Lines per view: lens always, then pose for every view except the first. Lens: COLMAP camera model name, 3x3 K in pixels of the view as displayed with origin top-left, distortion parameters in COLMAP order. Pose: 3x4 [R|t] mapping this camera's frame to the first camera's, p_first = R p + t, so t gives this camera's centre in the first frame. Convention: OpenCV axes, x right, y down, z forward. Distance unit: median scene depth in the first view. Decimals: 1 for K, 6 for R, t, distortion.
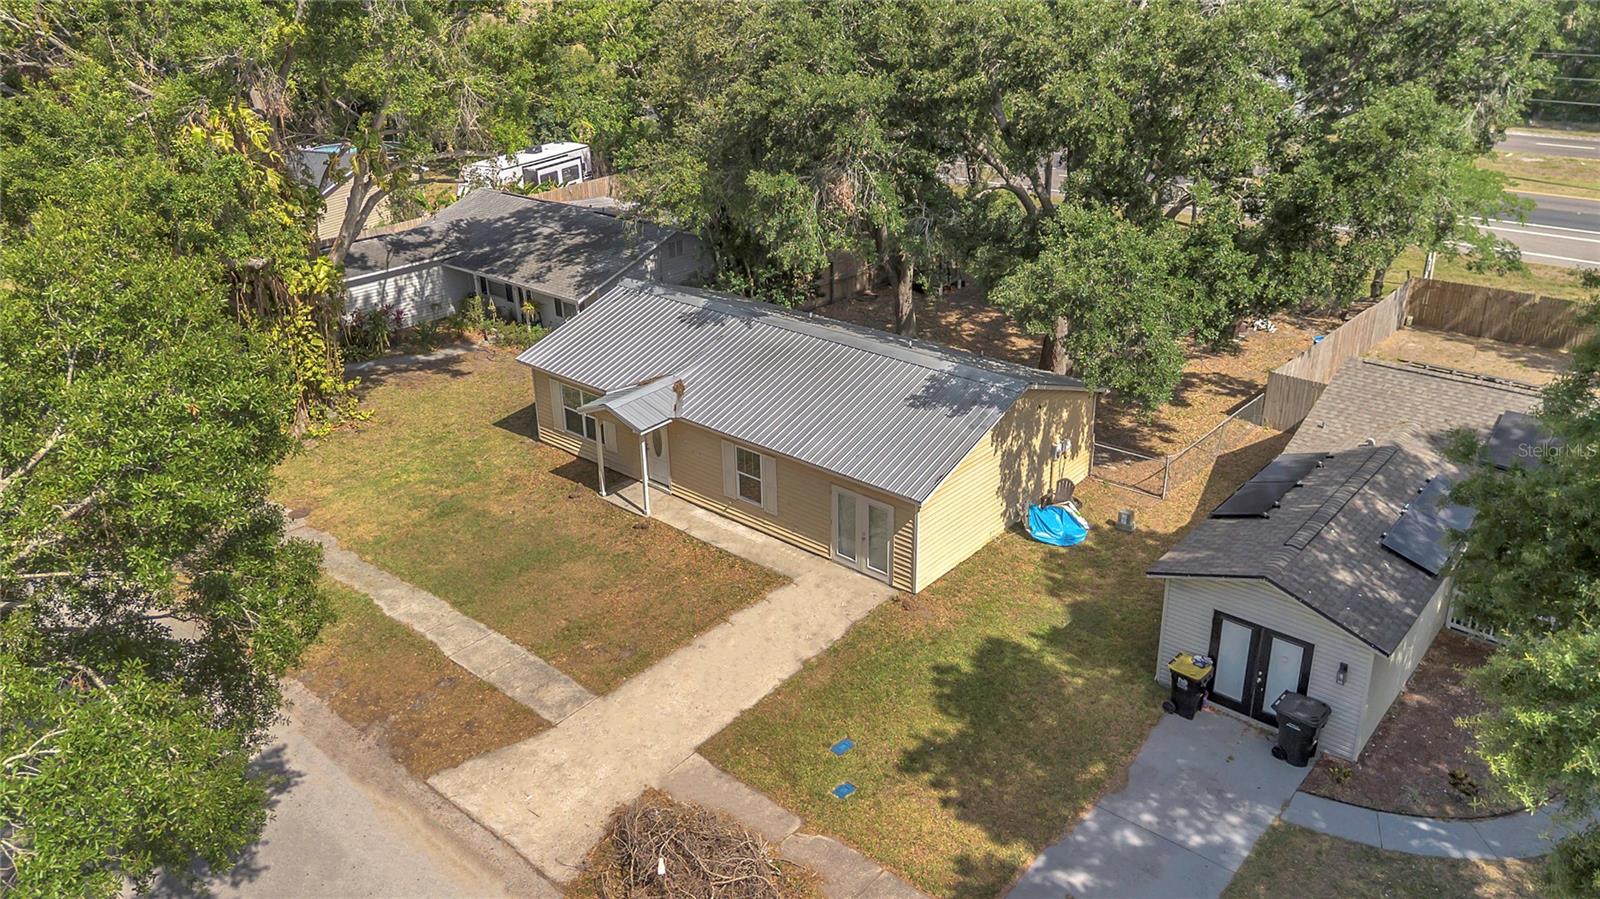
lens RADIAL K [[1159.2, 0, 812.5], [0, 1159.2, 431.7], [0, 0, 1]] dist [0.010962, 0.001234]
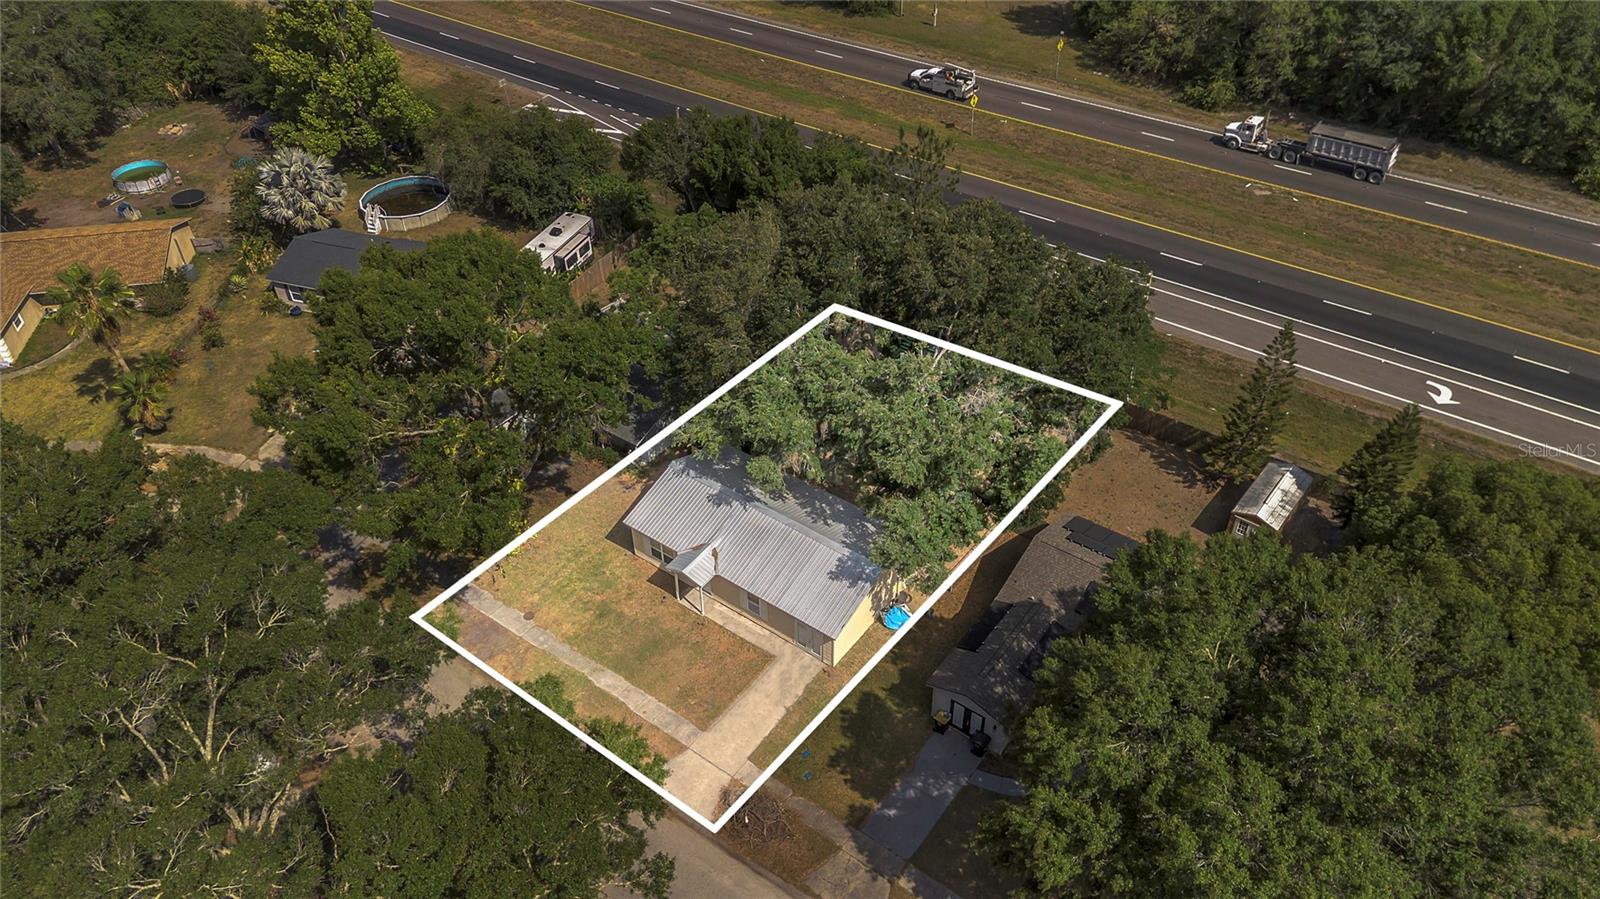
lens RADIAL K [[1117.5, 0, 800.0], [0, 1117.5, 449.5], [0, 0, 1]] dist [0.003130, 0.000306]
pose [[0.997322, -0.032427, 0.065552, -0.111922], [0.013494, 0.962531, 0.270834, -0.924125], [-0.071878, -0.269224, 0.960391, -1.046201]]
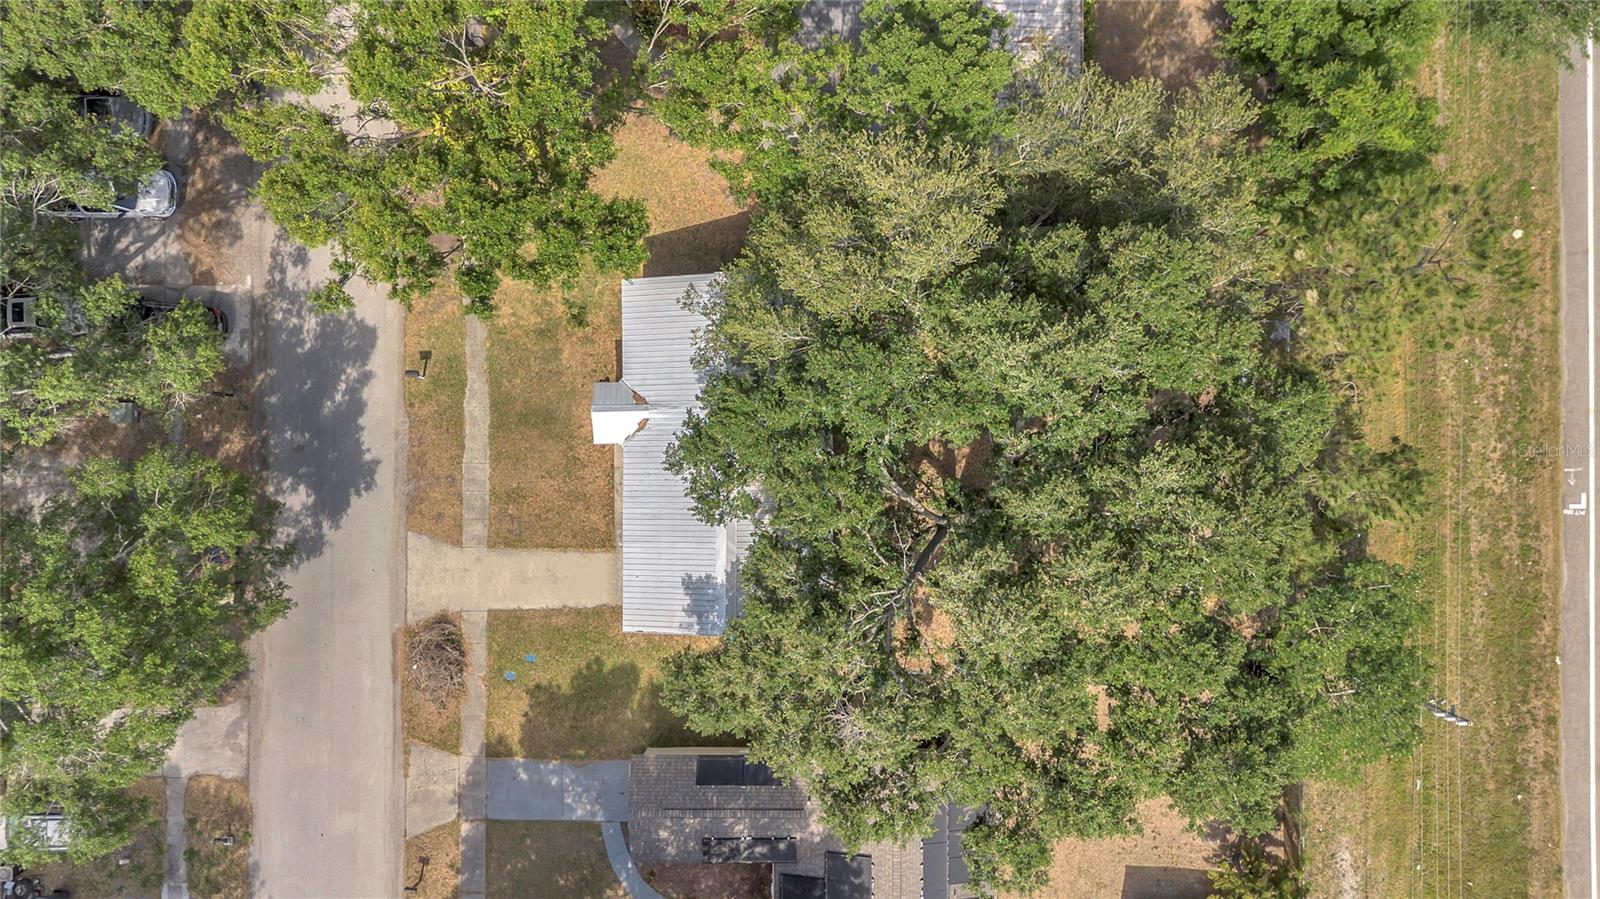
lens RADIAL K [[1159.2, 0, 812.5], [0, 1159.2, 431.7], [0, 0, 1]] dist [0.010962, 0.001234]
pose [[0.656016, 0.754712, -0.007214, 0.064477], [-0.282247, 0.254179, 0.925057, -1.917466], [0.699985, -0.604816, 0.379761, 0.704148]]
